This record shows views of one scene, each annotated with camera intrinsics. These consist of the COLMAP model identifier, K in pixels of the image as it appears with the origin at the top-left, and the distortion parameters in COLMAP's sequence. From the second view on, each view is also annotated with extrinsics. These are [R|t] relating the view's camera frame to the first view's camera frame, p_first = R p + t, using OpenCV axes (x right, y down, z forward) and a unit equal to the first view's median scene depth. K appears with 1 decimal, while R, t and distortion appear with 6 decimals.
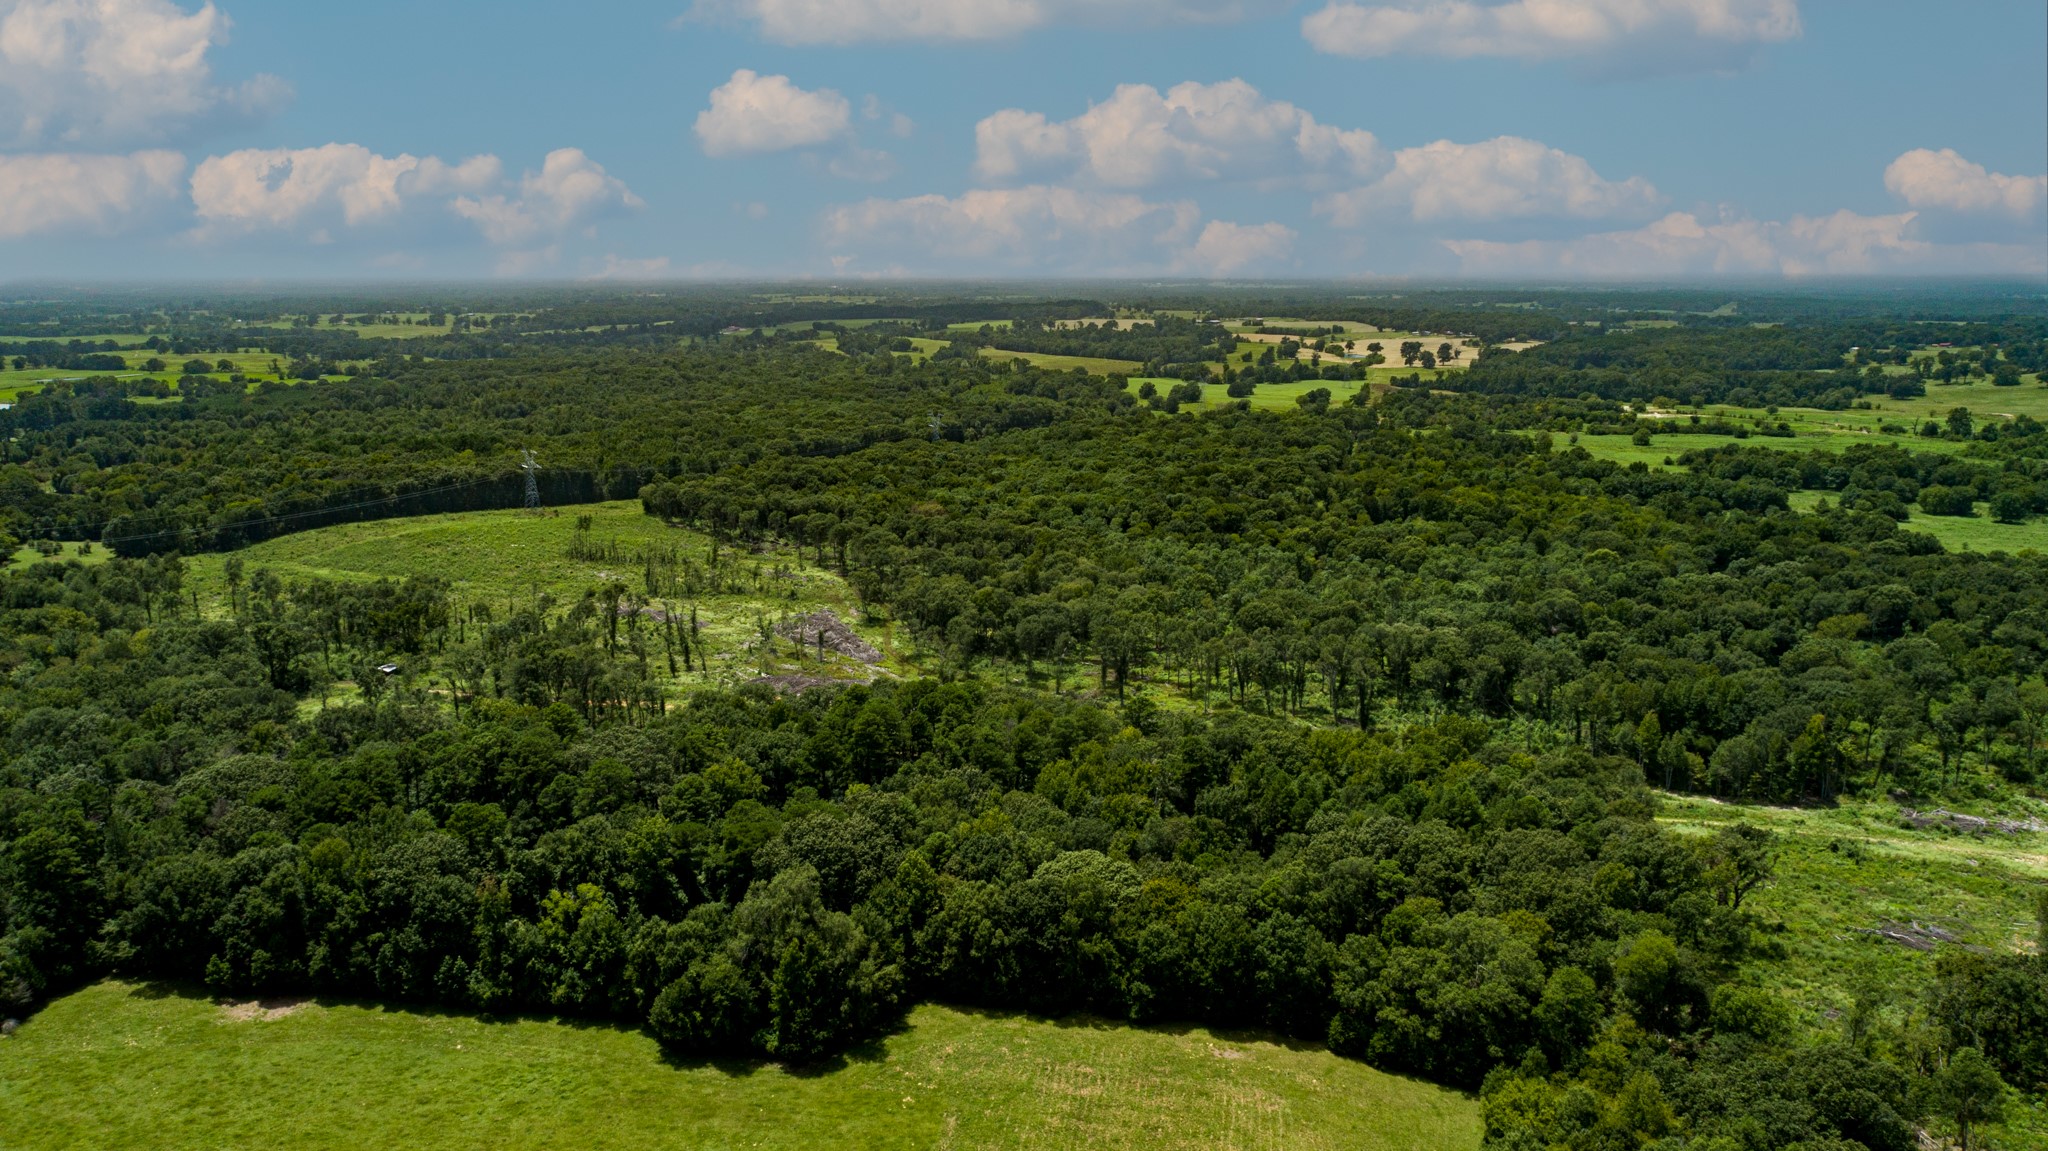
lens RADIAL K [[1382.0, 0, 1024.0], [0, 1382.0, 575.5], [0, 0, 1]] dist [-0.009046, 0.006319]
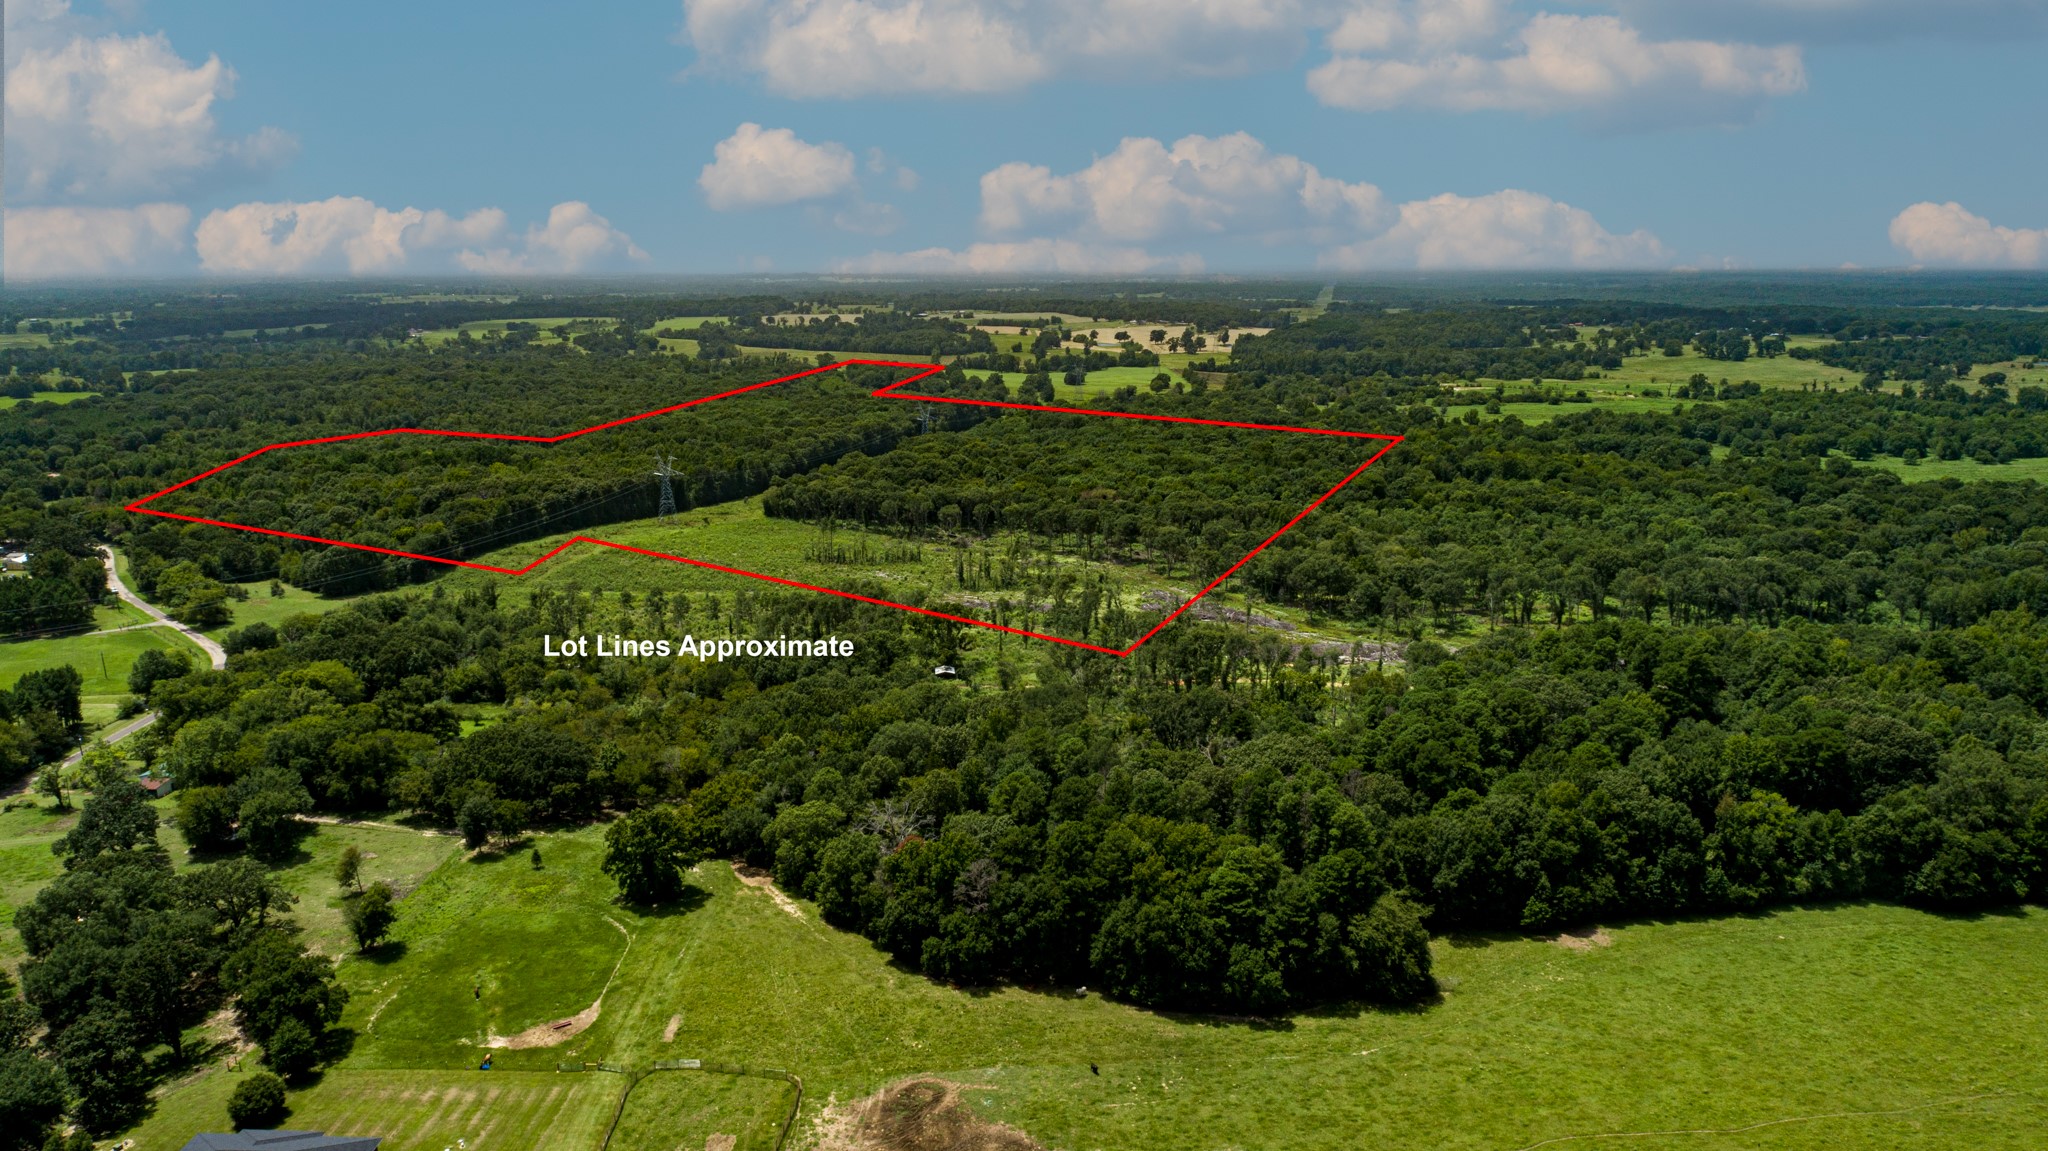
lens RADIAL K [[1382.0, 0, 1024.0], [0, 1382.0, 575.5], [0, 0, 1]] dist [-0.009046, 0.006319]
pose [[0.949439, -0.071426, 0.305720, -0.203888], [0.070509, 0.997412, 0.014055, -0.002299], [-0.305933, 0.008212, 0.952018, 0.016892]]
